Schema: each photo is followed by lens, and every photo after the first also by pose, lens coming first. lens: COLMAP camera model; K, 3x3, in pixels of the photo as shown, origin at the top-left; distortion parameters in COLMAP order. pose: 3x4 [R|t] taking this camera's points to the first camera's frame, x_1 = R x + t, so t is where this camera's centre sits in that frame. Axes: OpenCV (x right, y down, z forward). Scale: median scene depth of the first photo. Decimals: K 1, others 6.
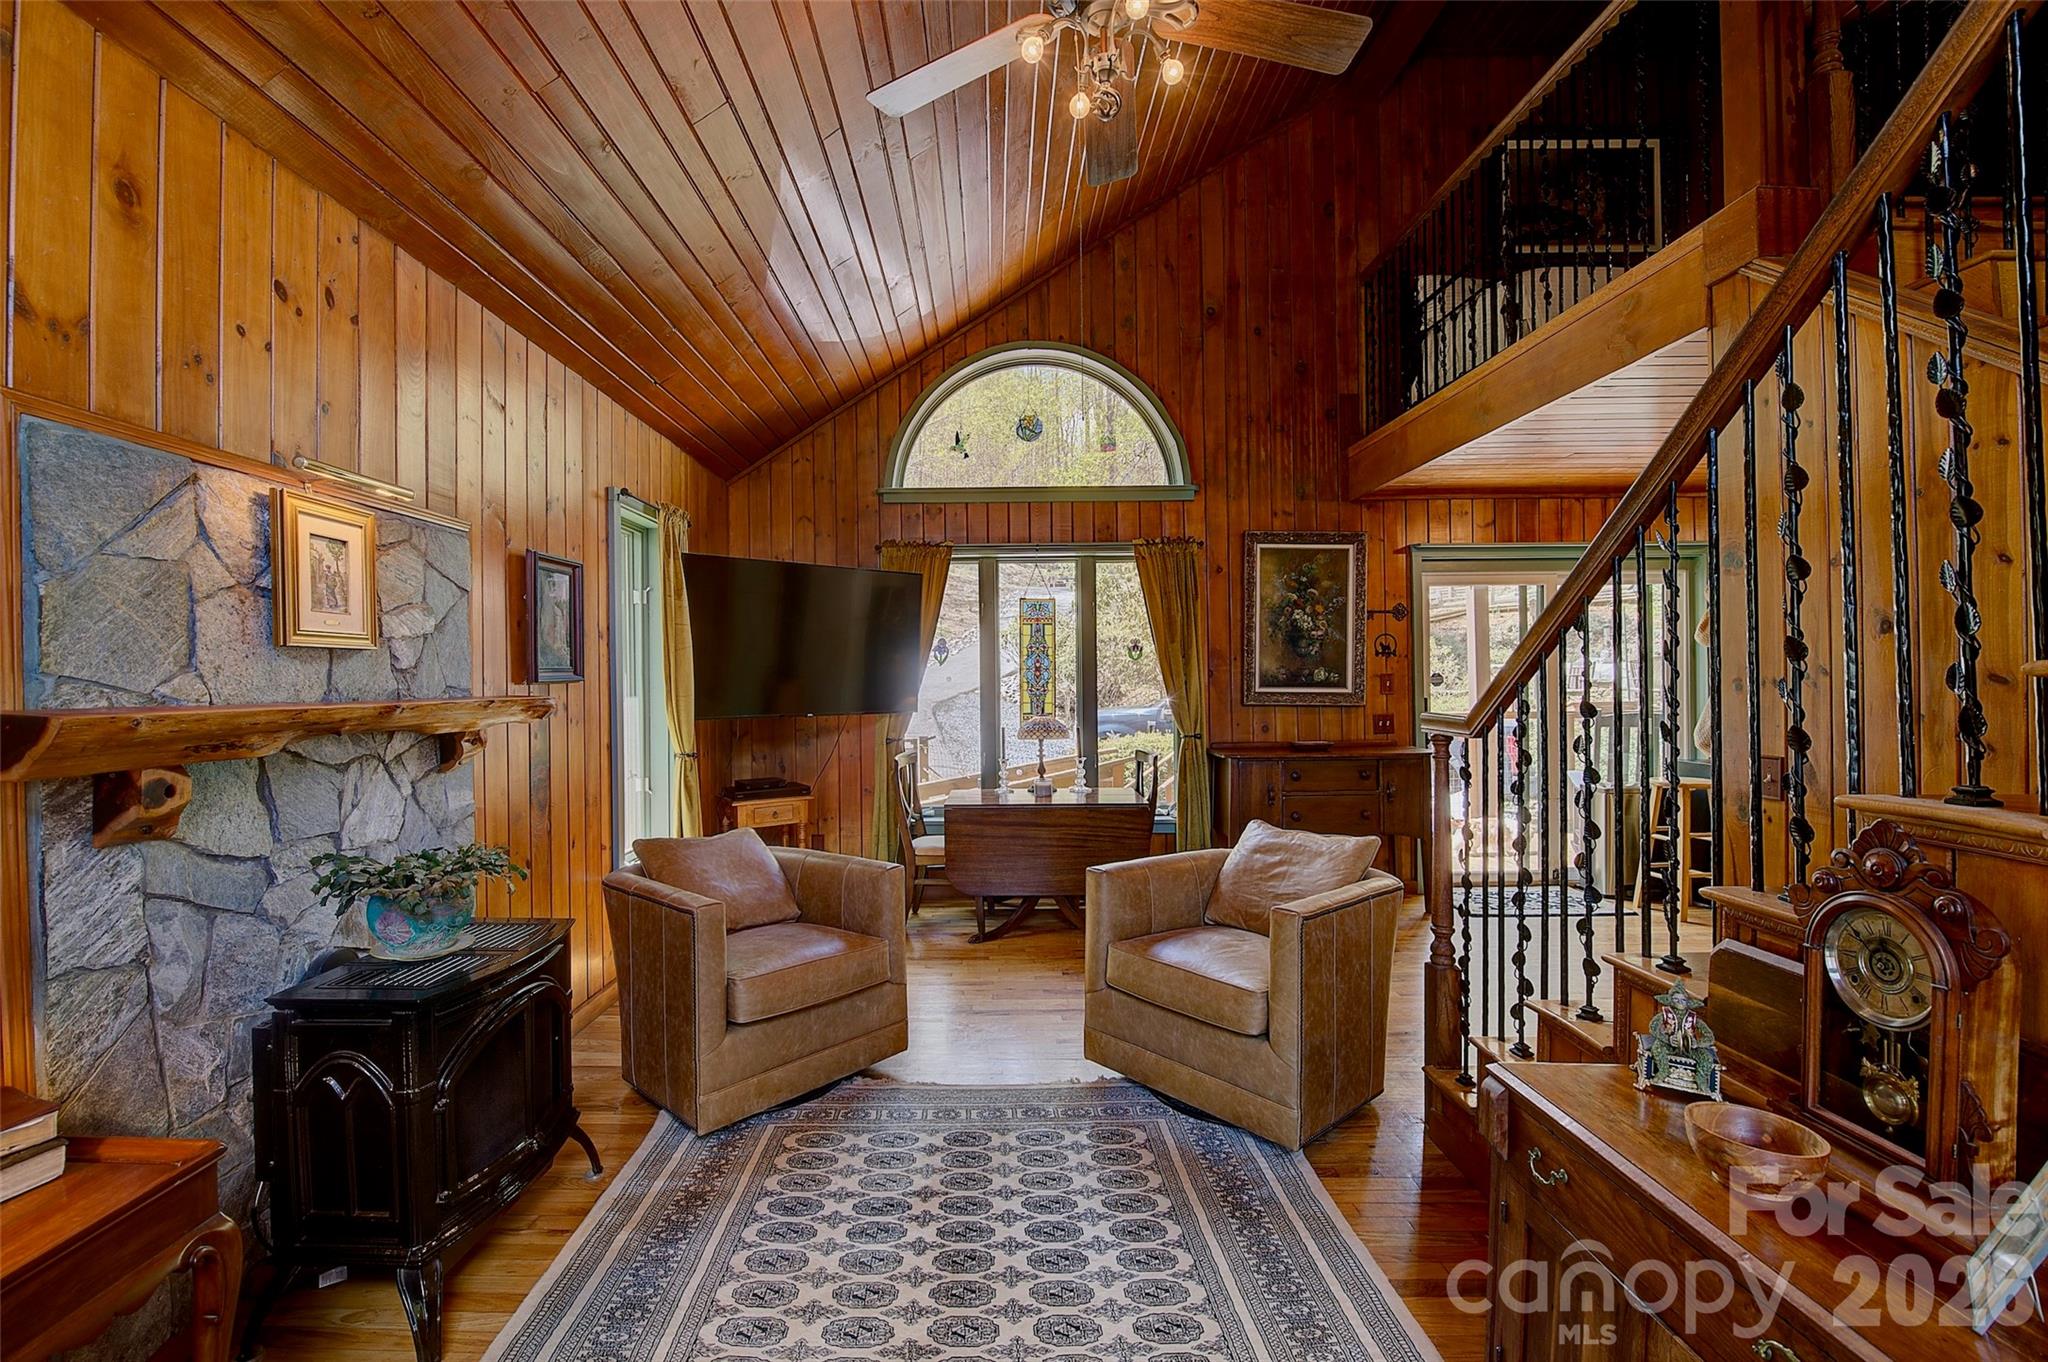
lens RADIAL K [[821.0, 0, 1016.6], [0, 821.0, 683.3], [0, 0, 1]] dist [-0.013224, -0.001865]
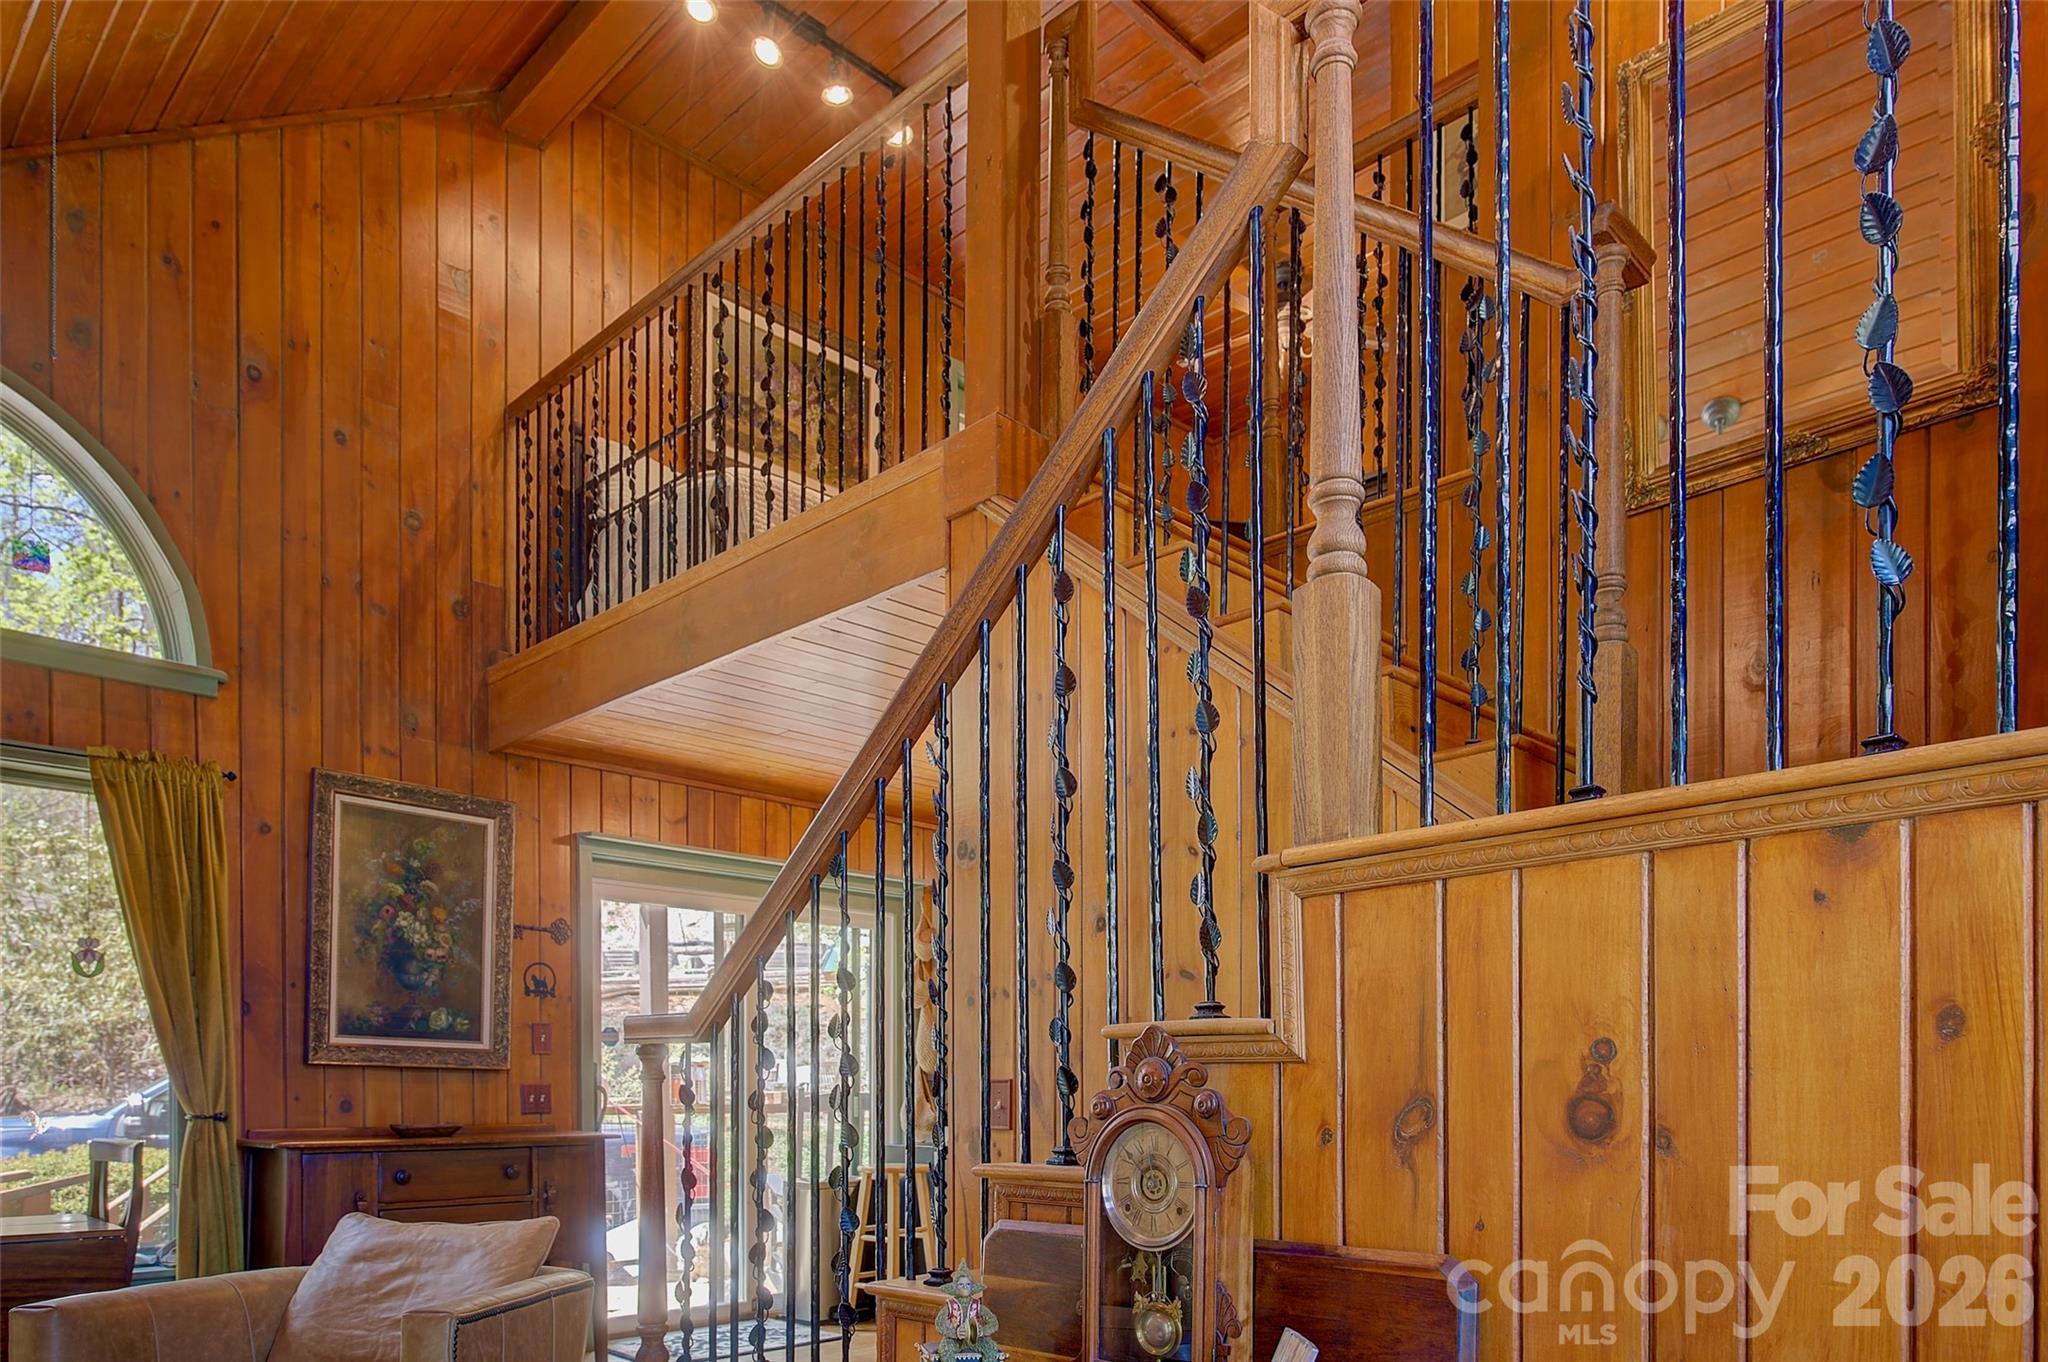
lens RADIAL K [[1279.0, 0, 1097.7], [0, 1279.0, 792.8], [0, 0, 1]] dist [-0.003660, 0.000692]
pose [[0.731371, 0.012152, 0.681871, 0.066791], [-0.008343, 0.999926, -0.008871, -0.166727], [-0.681928, 0.000799, 0.731419, -0.048928]]
